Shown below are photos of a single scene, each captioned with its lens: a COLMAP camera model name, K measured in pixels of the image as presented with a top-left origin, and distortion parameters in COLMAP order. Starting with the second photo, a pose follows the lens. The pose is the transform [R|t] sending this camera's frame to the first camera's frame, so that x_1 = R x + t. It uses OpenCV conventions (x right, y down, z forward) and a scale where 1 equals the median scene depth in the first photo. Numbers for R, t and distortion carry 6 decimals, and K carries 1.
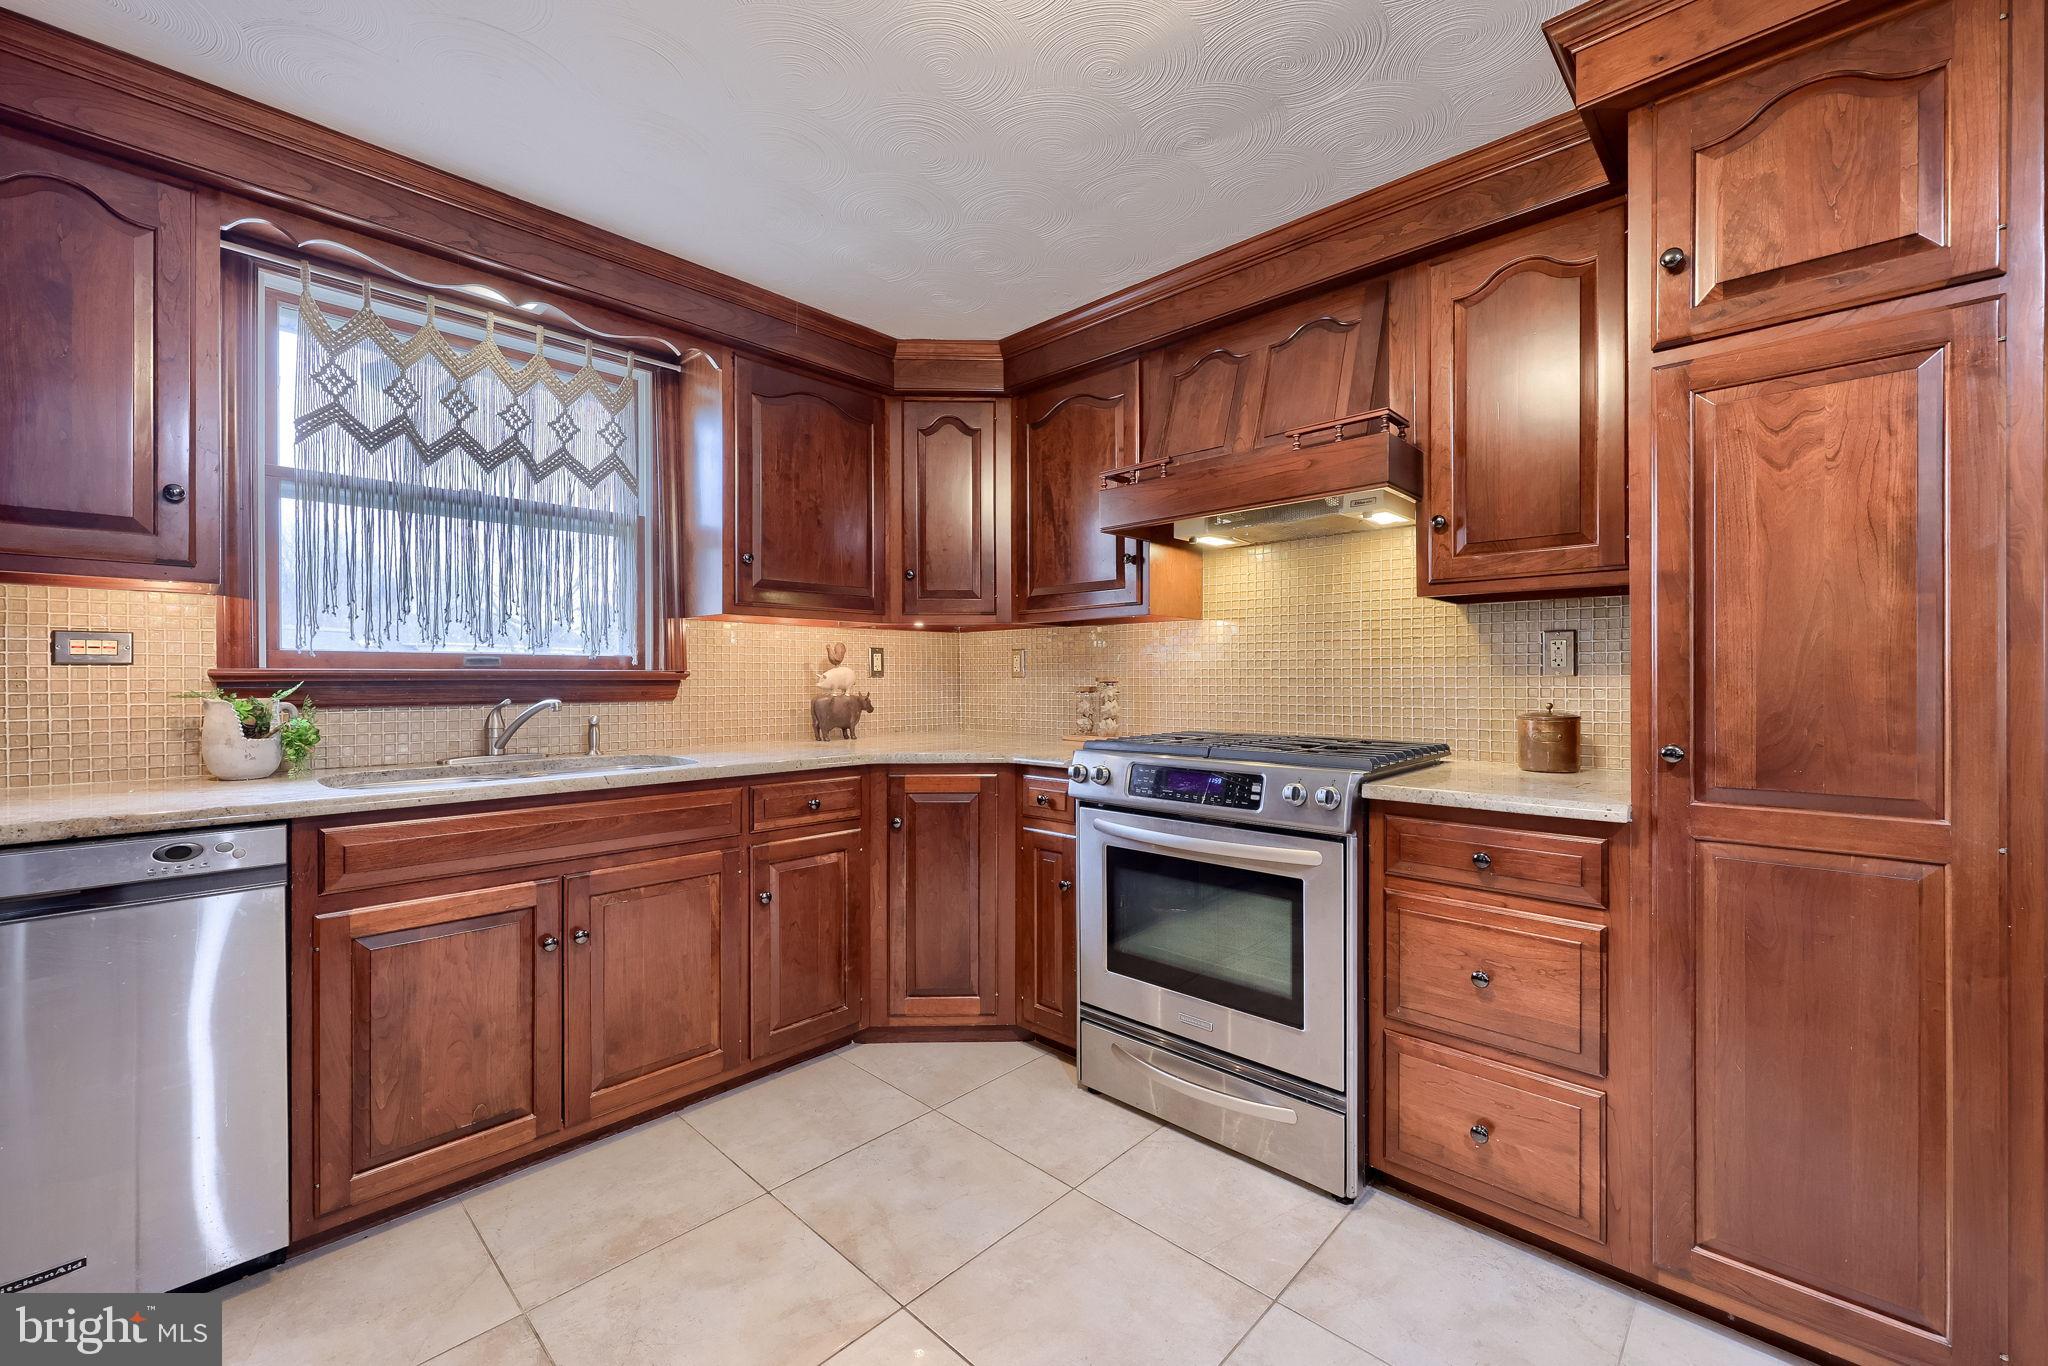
lens RADIAL K [[816.8, 0, 1066.1], [0, 816.8, 682.1], [0, 0, 1]] dist [-0.001392, -0.000103]
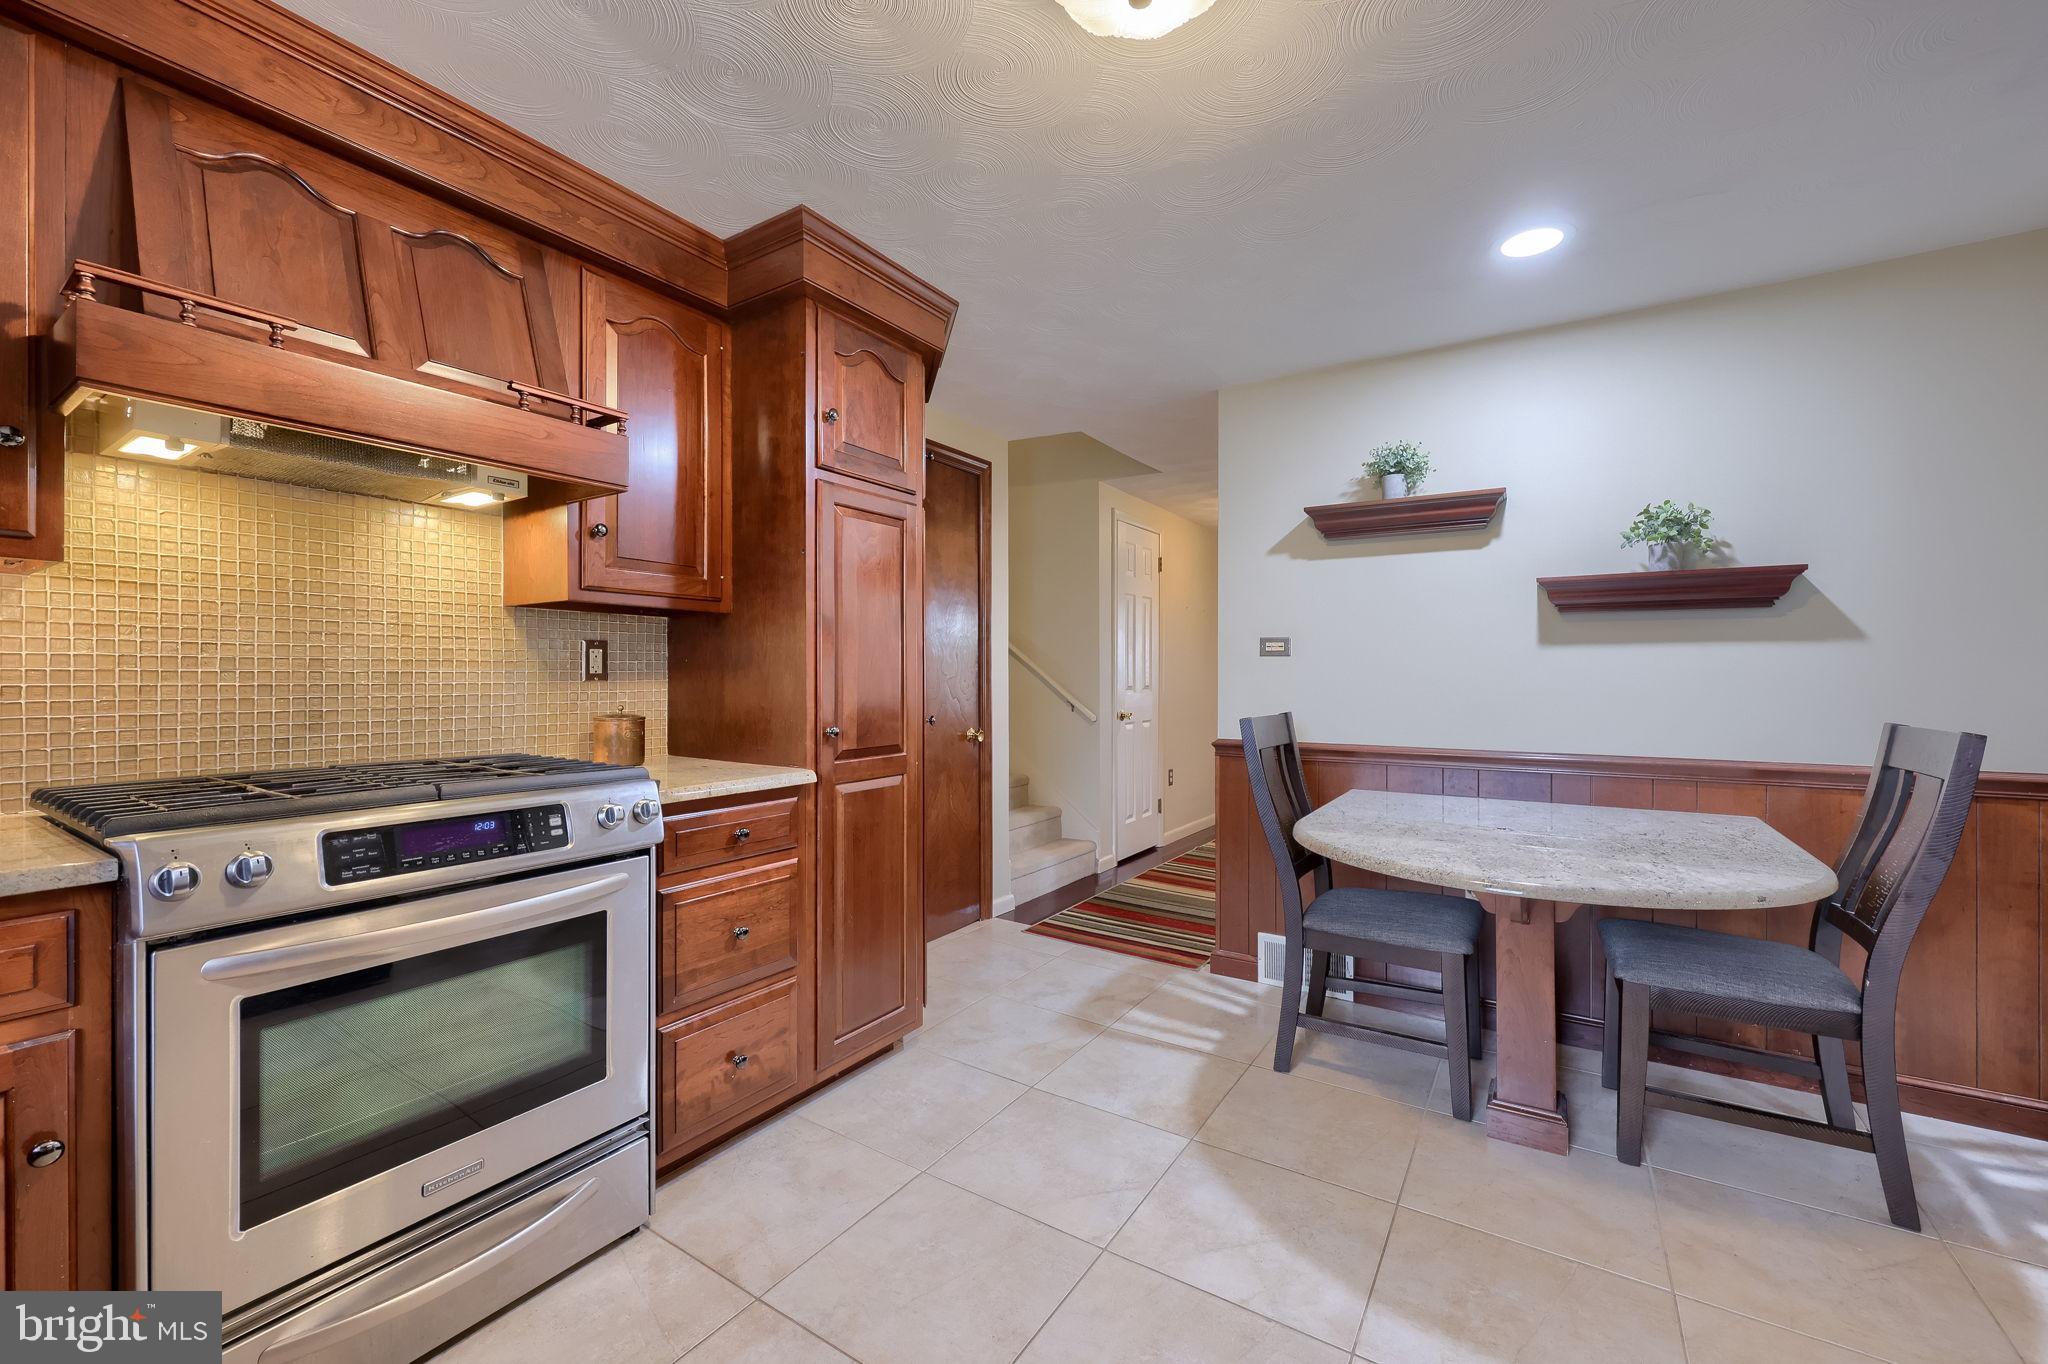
lens RADIAL K [[839.4, 0, 997.5], [0, 839.4, 674.2], [0, 0, 1]] dist [0.001796, -0.000009]
pose [[-0.138037, 0.000744, 0.990427, -0.605404], [0.004621, 0.999989, -0.000108, -0.014316], [-0.990416, 0.004562, -0.138039, 0.616563]]
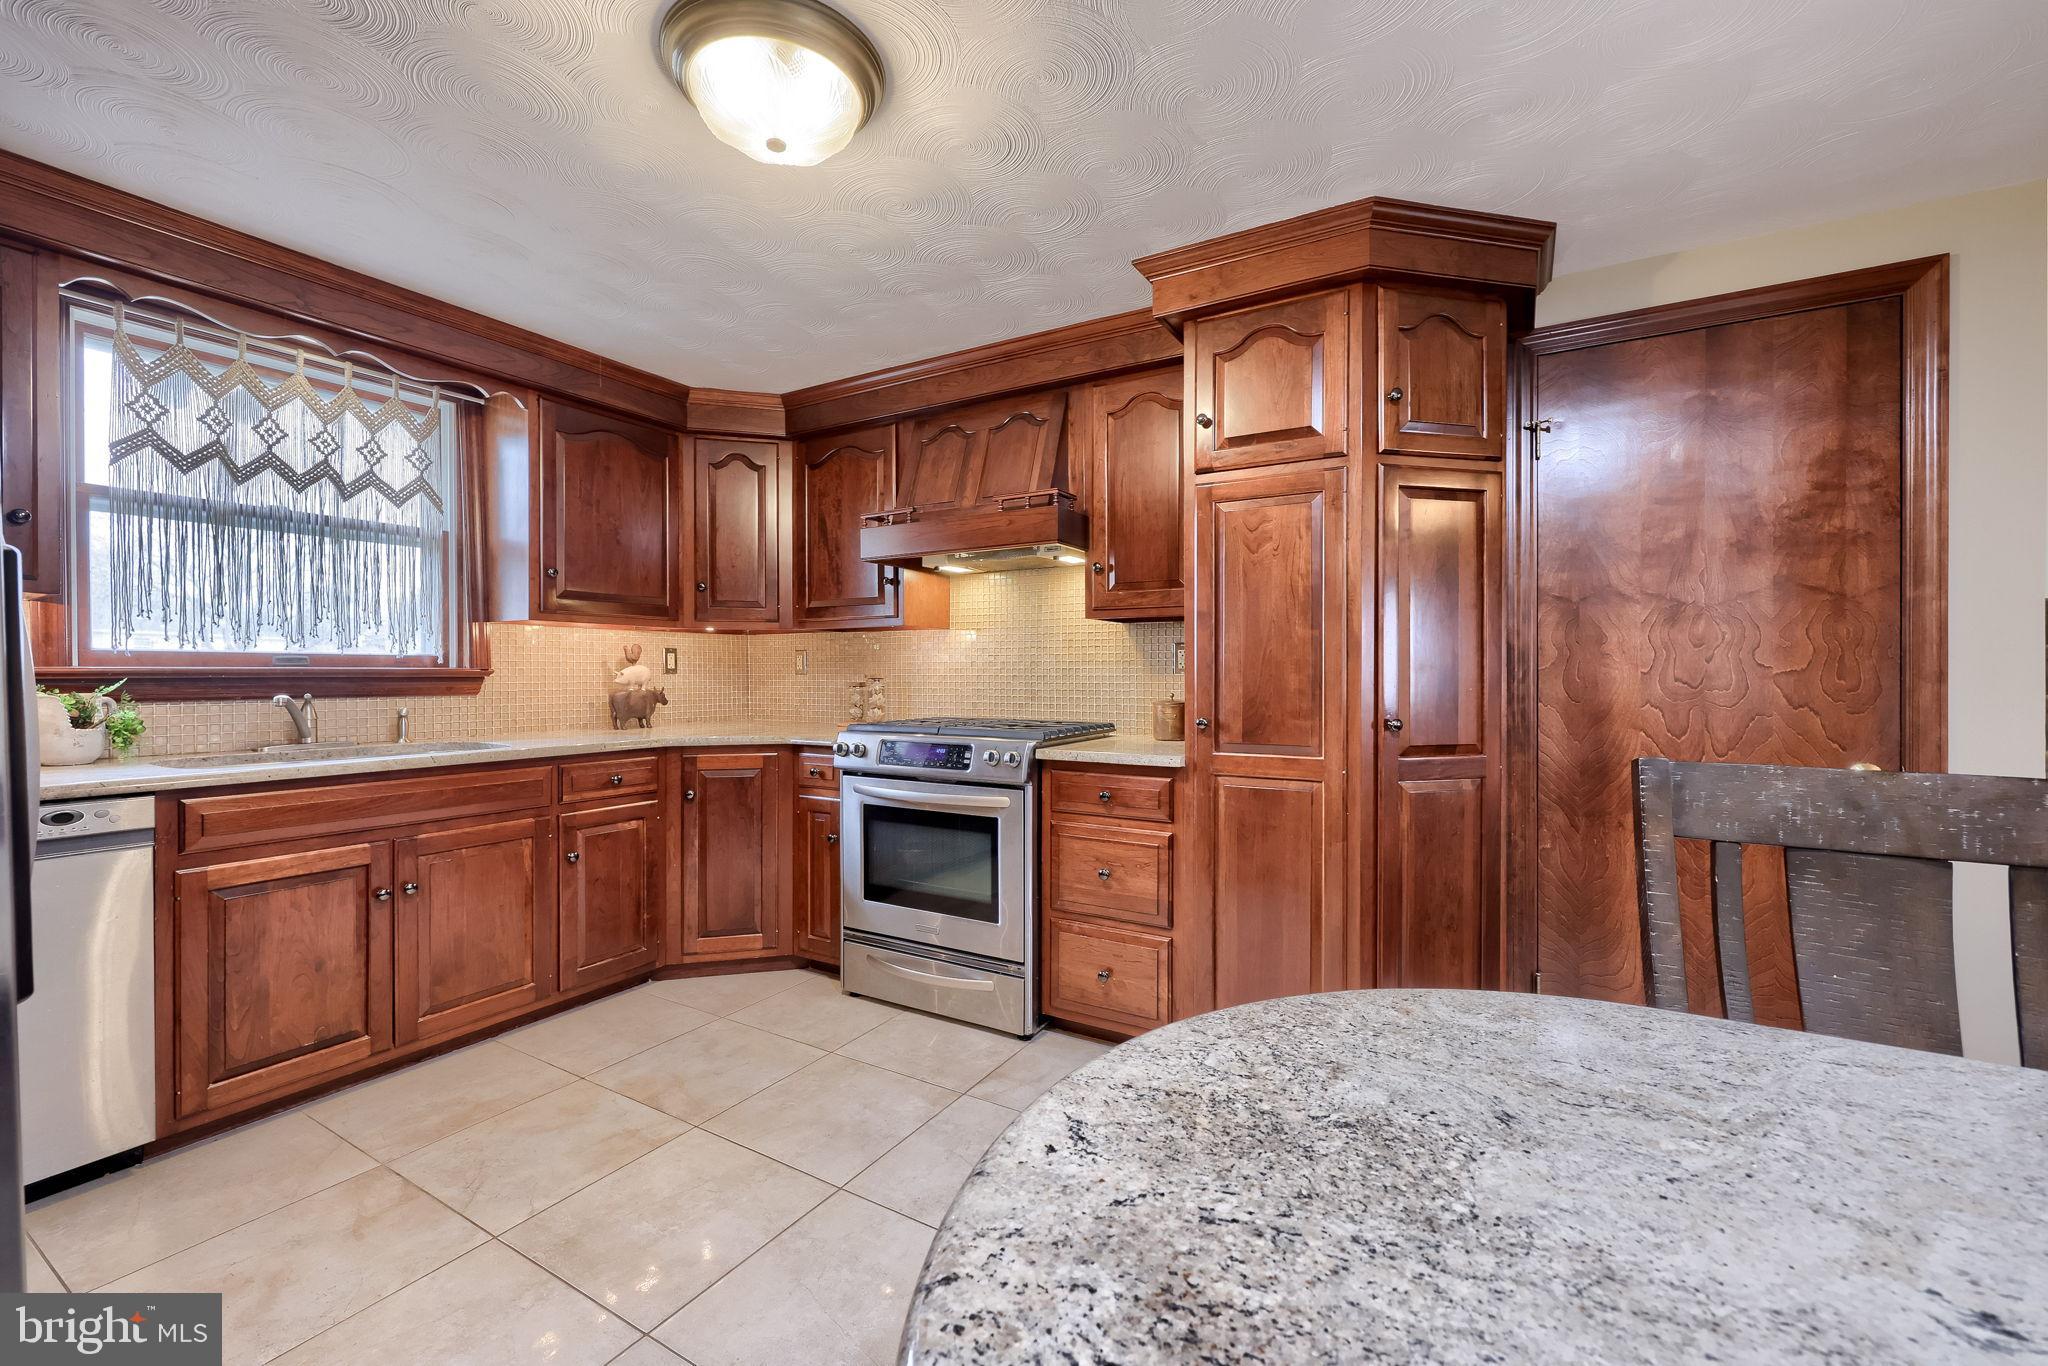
lens RADIAL K [[807.3, 0, 1056.4], [0, 807.3, 678.4], [0, 0, 1]] dist [0.000455, 0.000181]
pose [[0.974944, 0.000131, 0.222449, 0.067712], [-0.000452, 0.999999, 0.001392, -0.002588], [-0.222449, -0.001458, 0.974943, -0.347206]]
